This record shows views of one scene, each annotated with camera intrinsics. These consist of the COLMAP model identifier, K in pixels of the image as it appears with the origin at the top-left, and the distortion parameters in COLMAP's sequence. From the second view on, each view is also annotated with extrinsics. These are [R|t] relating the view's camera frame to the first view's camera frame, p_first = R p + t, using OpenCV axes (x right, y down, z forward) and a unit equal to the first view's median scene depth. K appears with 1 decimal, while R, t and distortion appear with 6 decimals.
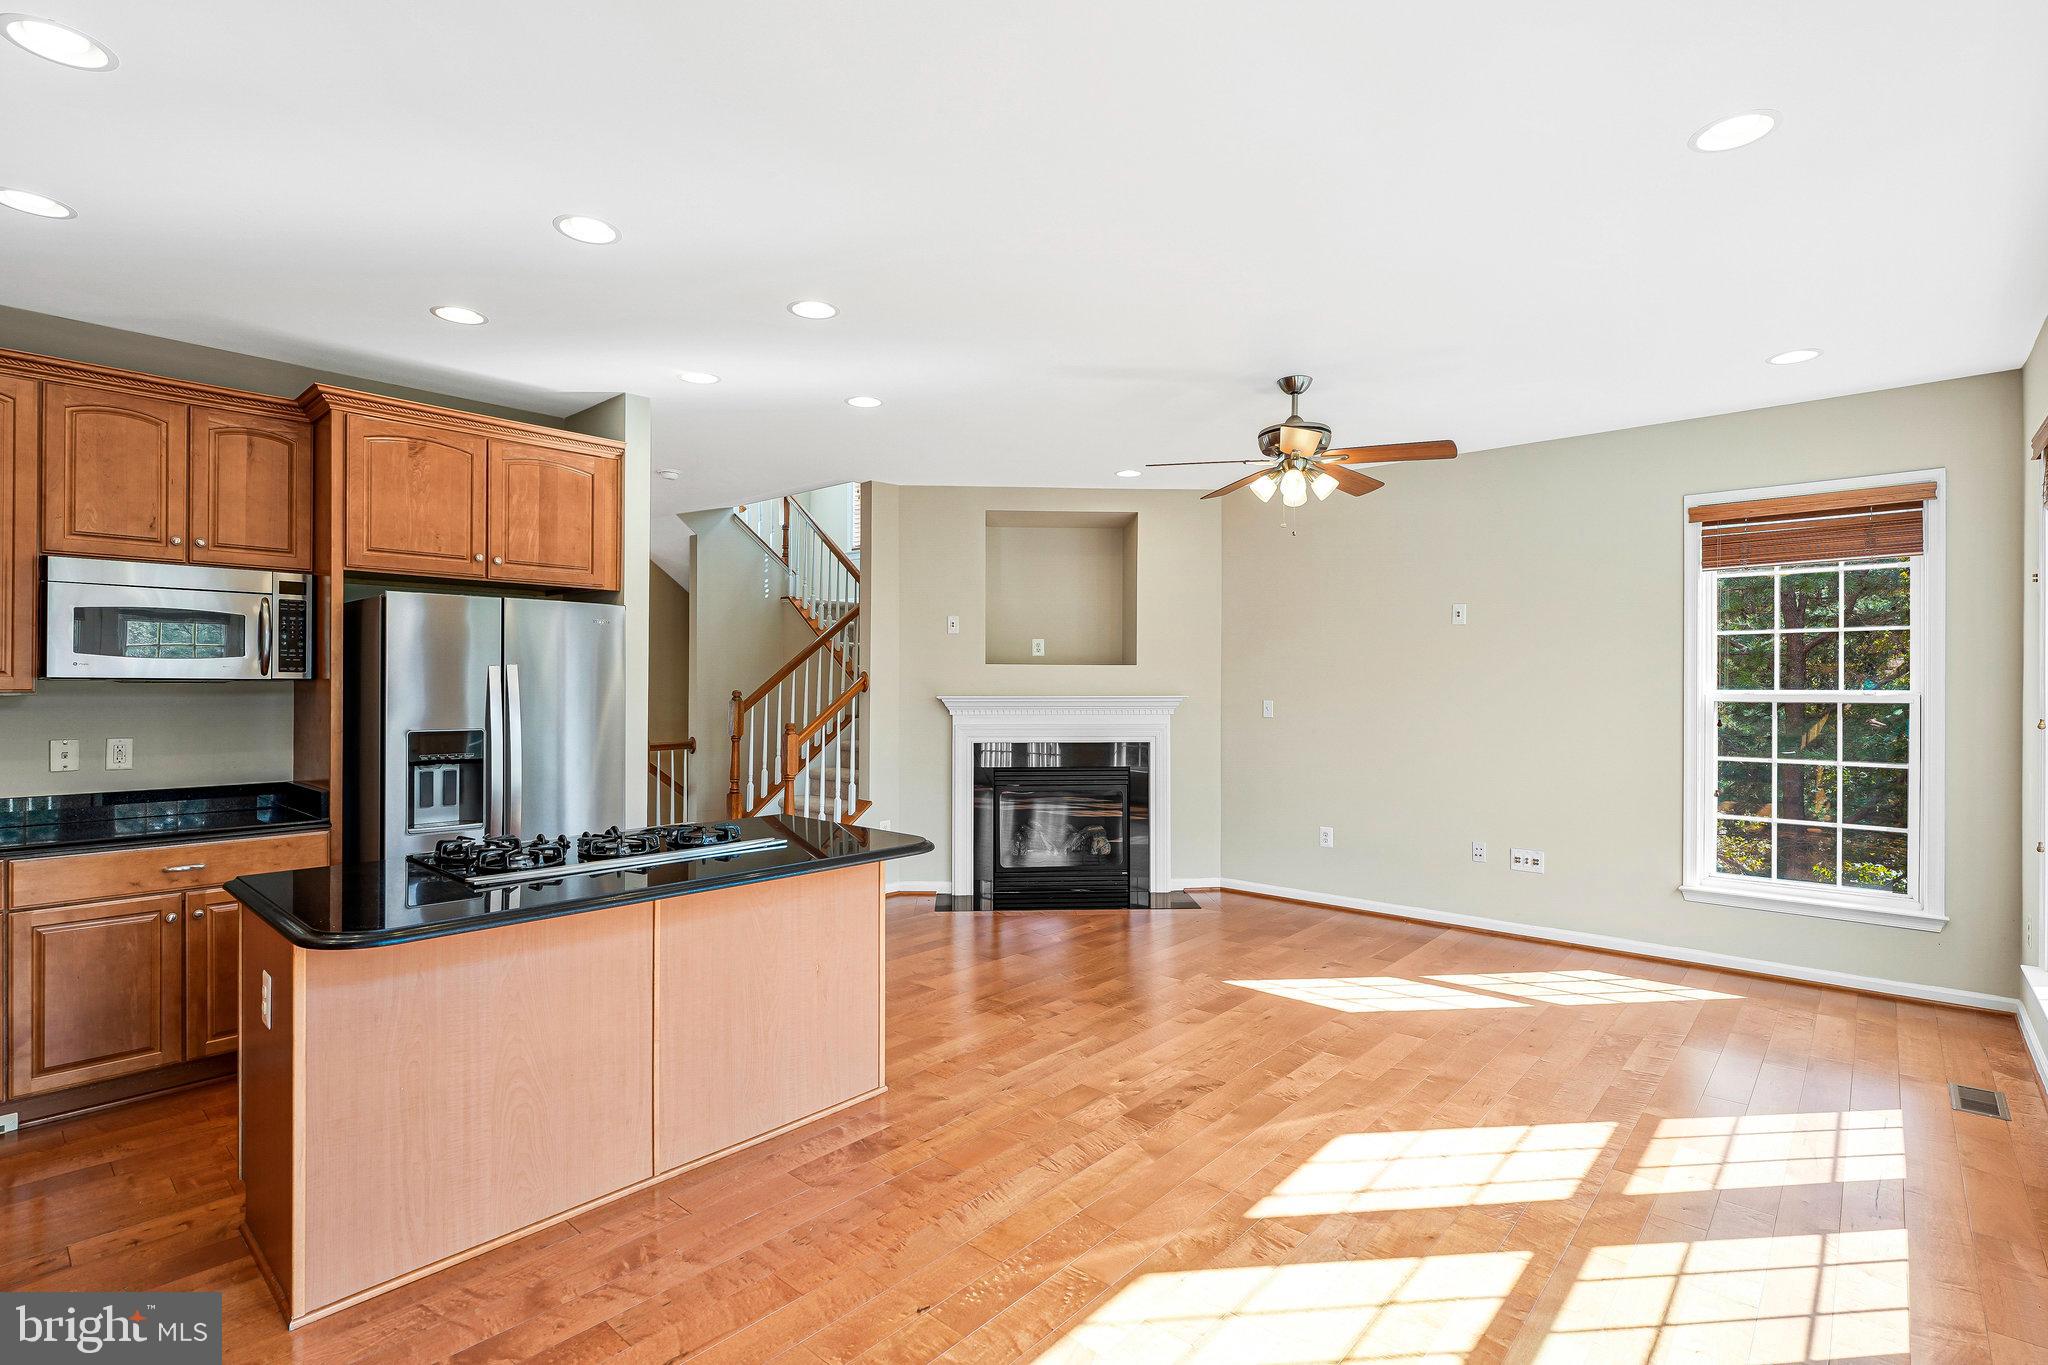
lens RADIAL K [[962.1, 0, 1042.1], [0, 962.1, 682.6], [0, 0, 1]] dist [0.005735, 0.001934]
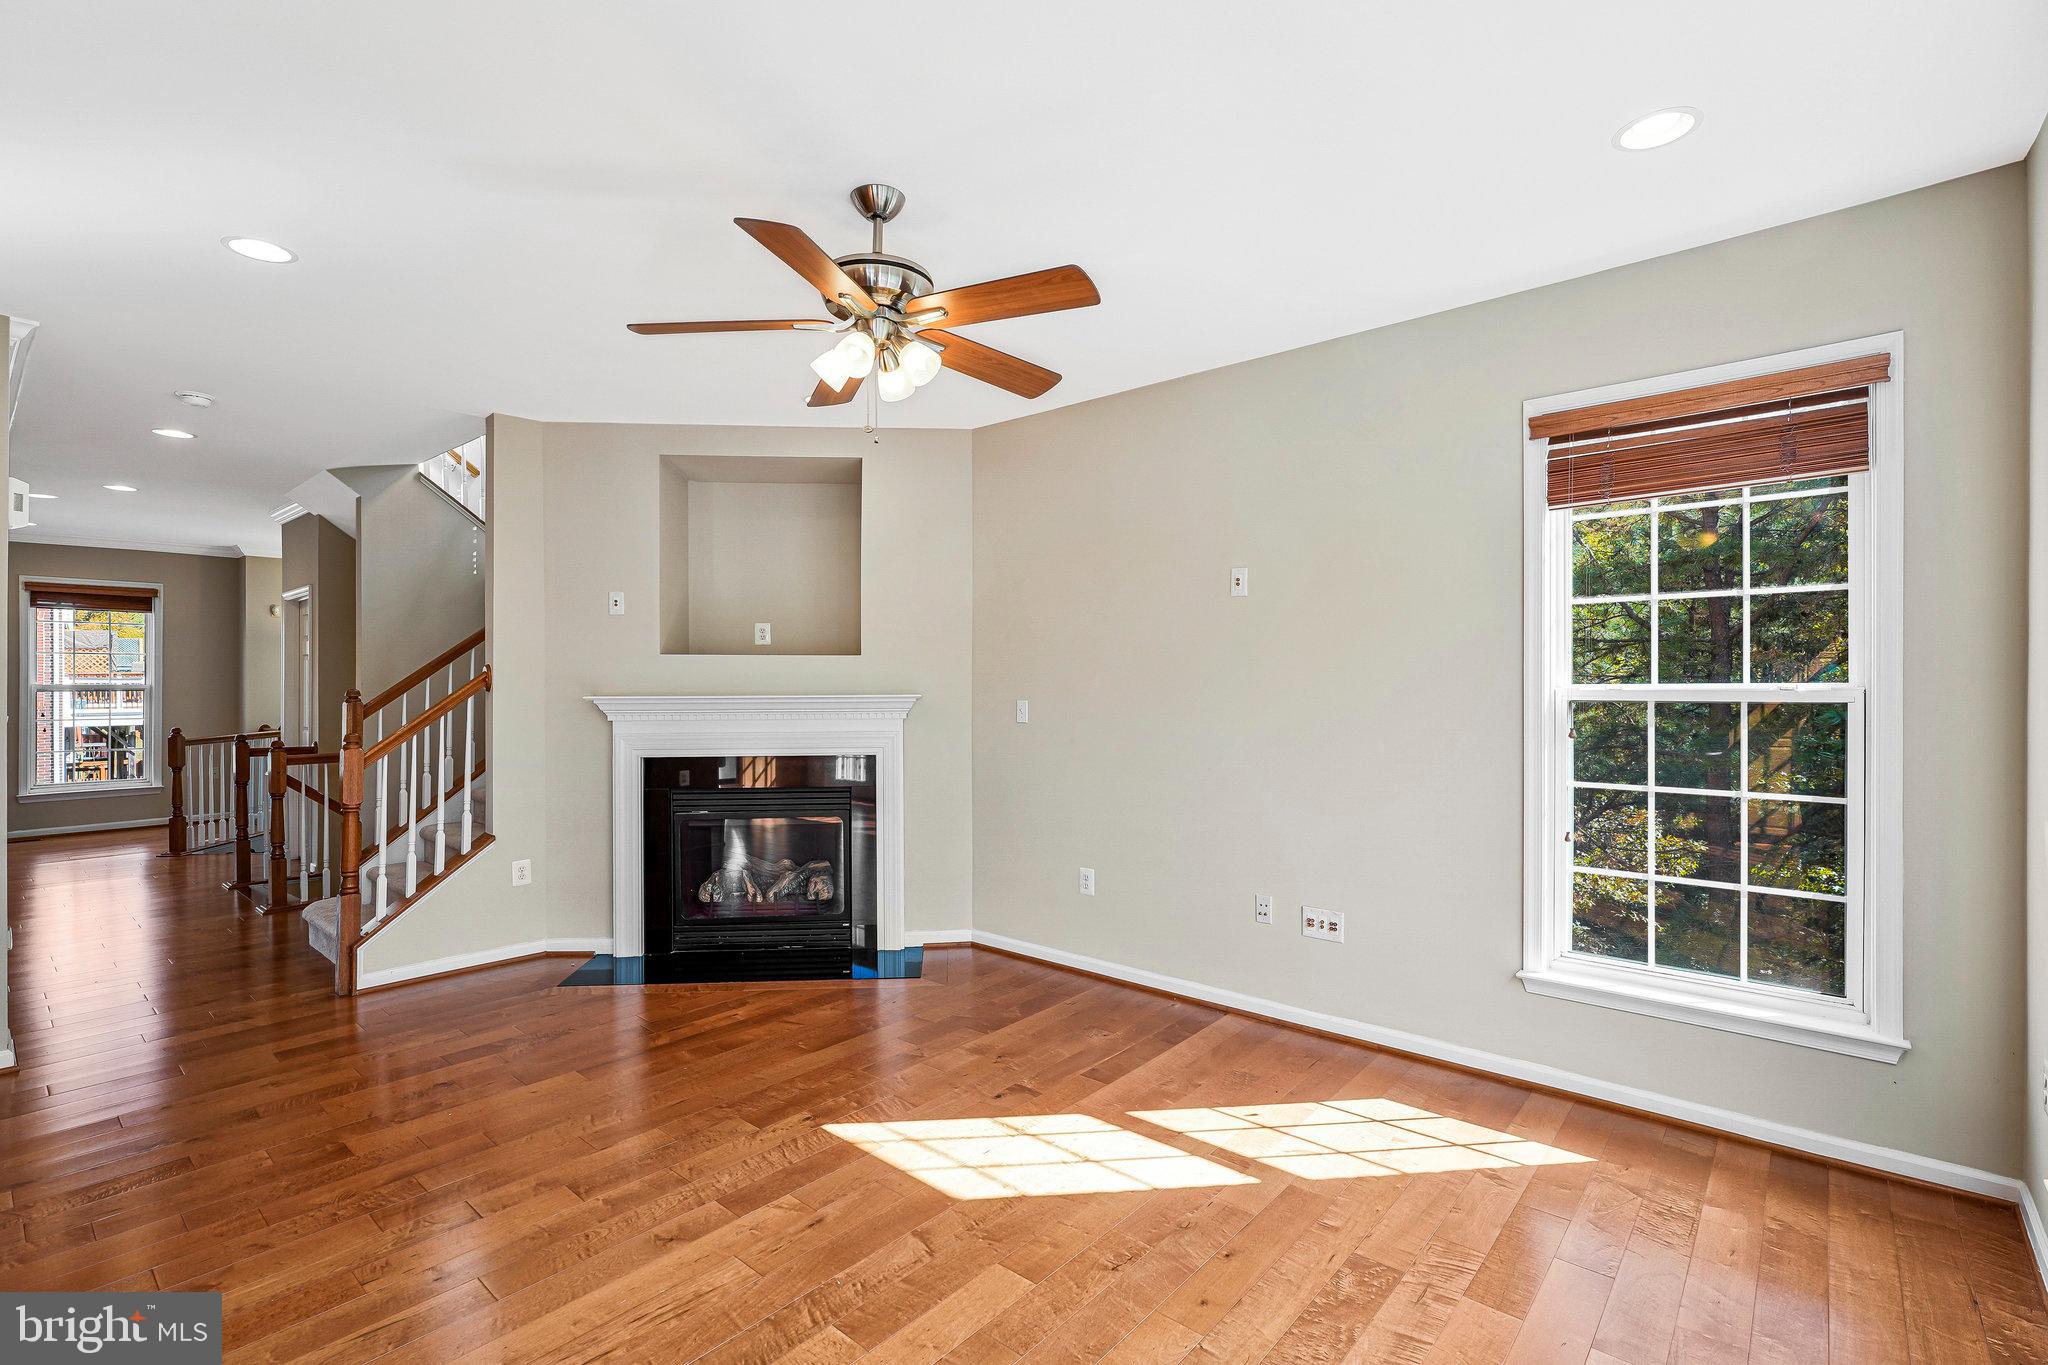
lens RADIAL K [[962.1, 0, 1009.1], [0, 962.1, 682.3], [0, 0, 1]] dist [0.005735, 0.001934]
pose [[0.999966, -0.005839, 0.005743, 0.299699], [0.005809, 0.999970, 0.005115, 0.000441], [-0.005773, -0.005082, 0.999970, 0.322132]]
